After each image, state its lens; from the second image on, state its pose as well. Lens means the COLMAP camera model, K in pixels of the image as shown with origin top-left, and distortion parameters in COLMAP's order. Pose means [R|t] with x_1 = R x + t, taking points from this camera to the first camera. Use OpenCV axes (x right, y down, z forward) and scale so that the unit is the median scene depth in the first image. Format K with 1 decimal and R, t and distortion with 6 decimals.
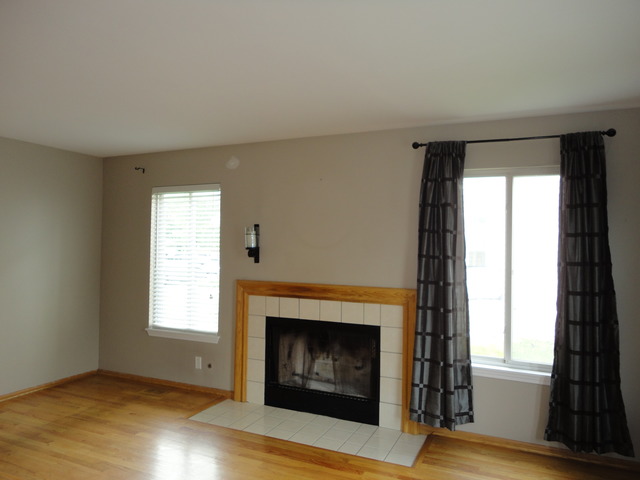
lens RADIAL K [[465.2, 0, 316.3], [0, 465.2, 238.9], [0, 0, 1]] dist [-0.008248, 0.004517]
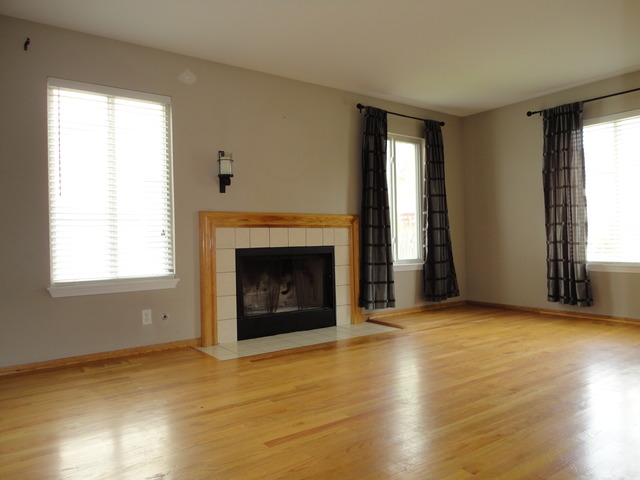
lens RADIAL K [[465.2, 0, 316.3], [0, 465.2, 238.9], [0, 0, 1]] dist [-0.008248, 0.004517]
pose [[0.486104, -0.016980, 0.873736, -0.873380], [0.012829, 0.999842, 0.012293, 0.138450], [-0.873807, 0.005234, 0.486245, 0.394797]]
